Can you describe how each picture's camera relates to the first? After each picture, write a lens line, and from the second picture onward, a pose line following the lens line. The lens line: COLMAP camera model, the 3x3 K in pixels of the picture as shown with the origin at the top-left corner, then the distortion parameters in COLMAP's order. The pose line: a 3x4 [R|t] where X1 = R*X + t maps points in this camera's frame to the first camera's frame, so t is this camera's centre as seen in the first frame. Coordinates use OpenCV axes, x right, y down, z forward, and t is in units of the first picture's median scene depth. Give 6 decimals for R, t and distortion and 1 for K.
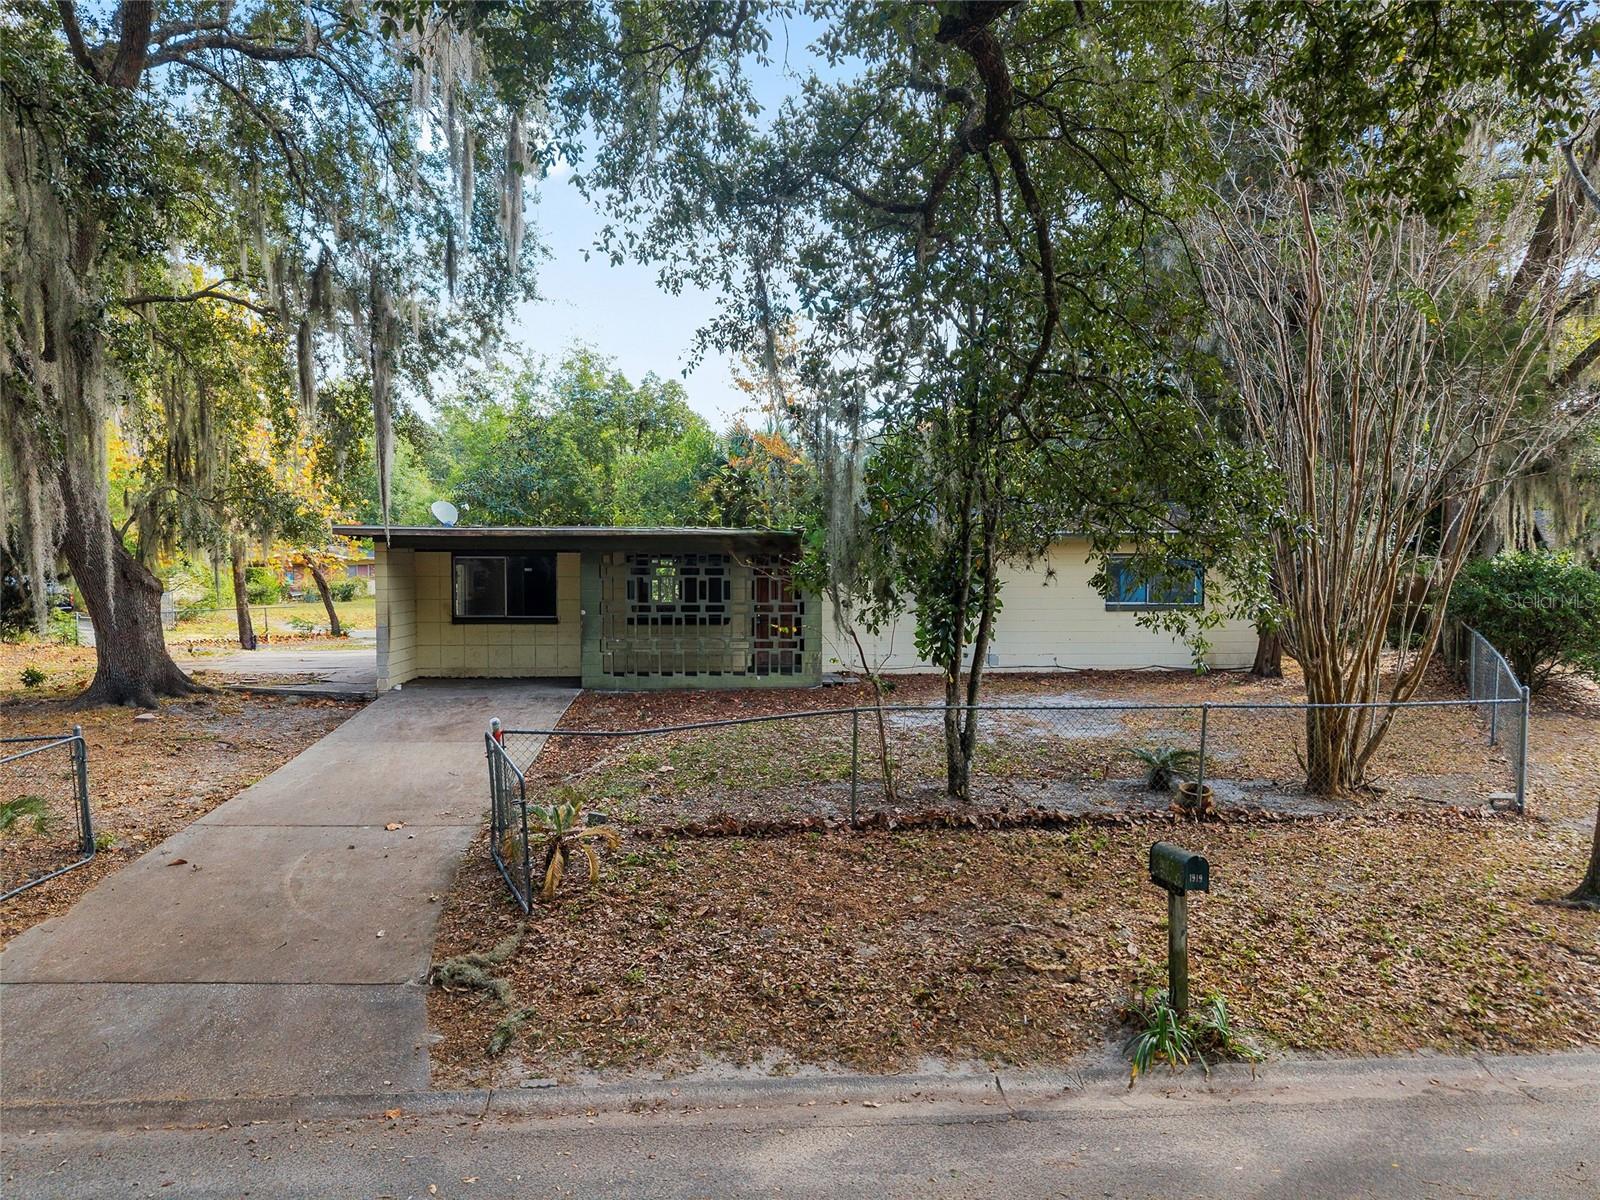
lens RADIAL K [[1142.7, 0, 804.2], [0, 1142.7, 598.6], [0, 0, 1]] dist [0.012082, -0.003216]
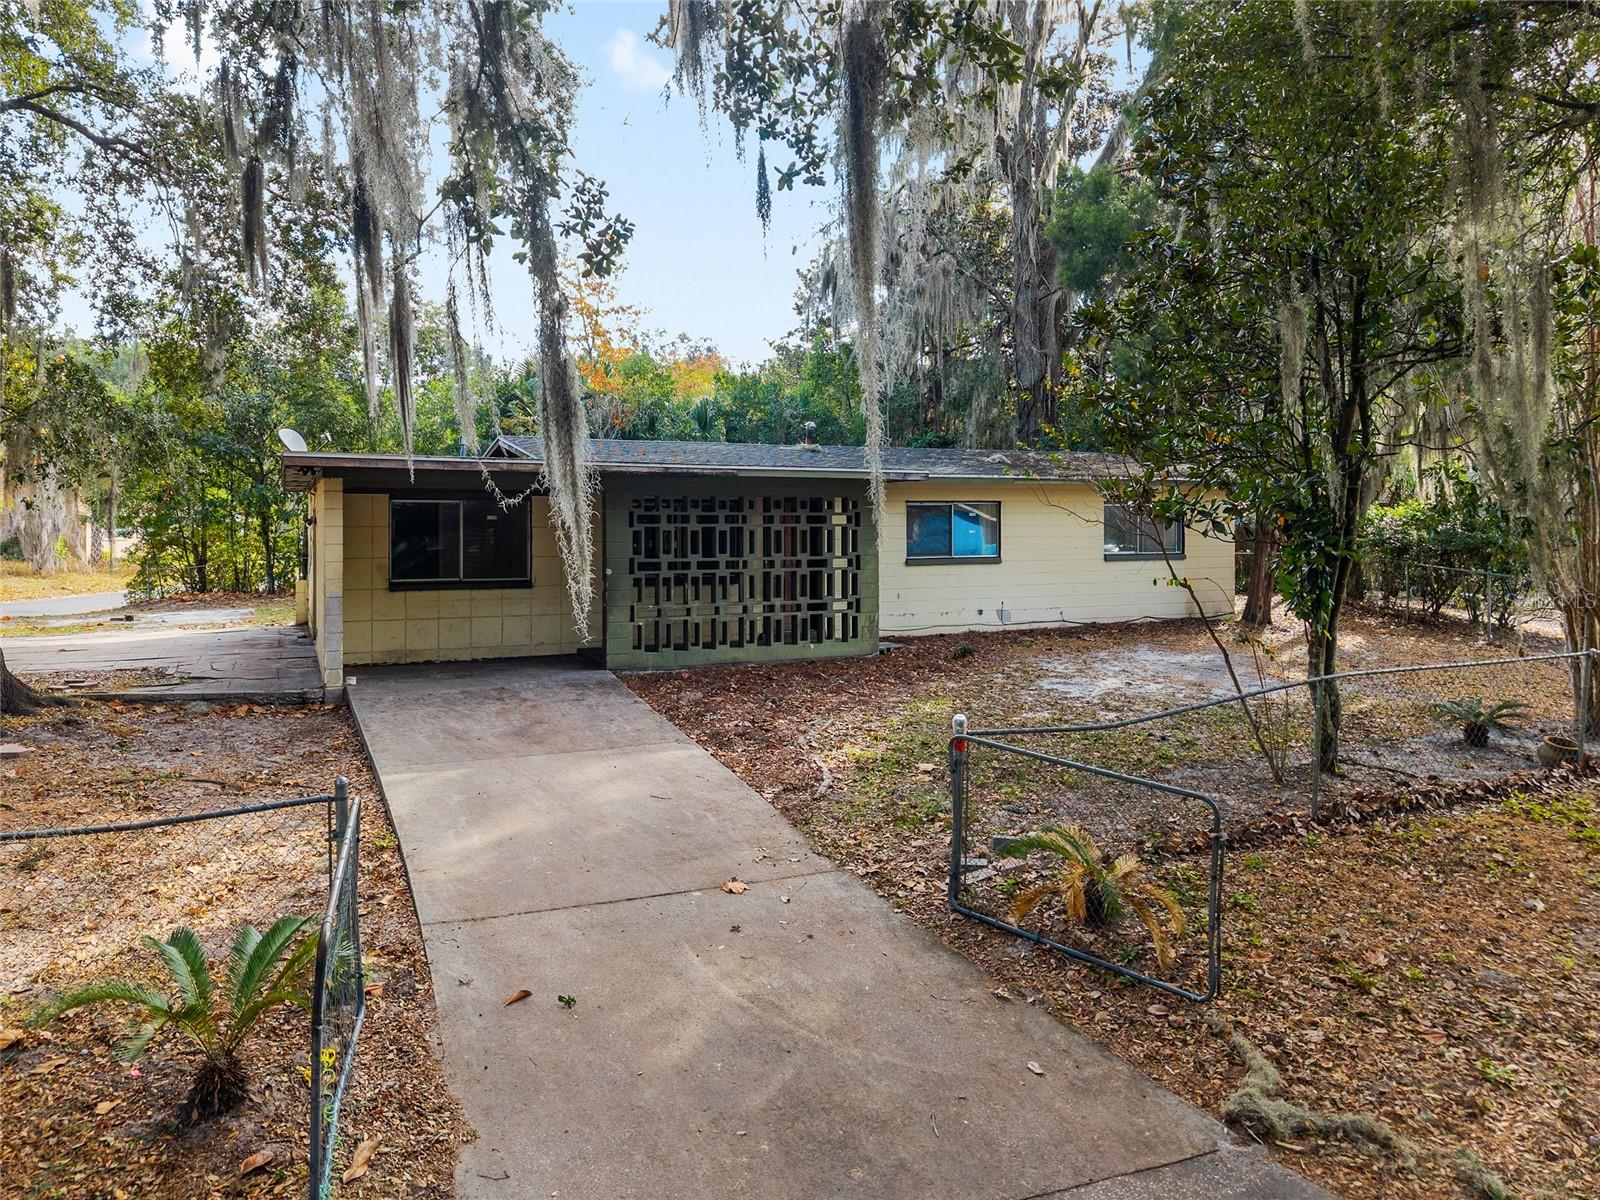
lens RADIAL K [[1142.7, 0, 797.8], [0, 1142.7, 601.6], [0, 0, 1]] dist [0.012082, -0.003216]
pose [[0.927464, -0.028355, 0.372835, -0.343991], [0.014541, 0.999101, 0.039812, 0.003244], [-0.373629, -0.031503, 0.927043, 0.223582]]
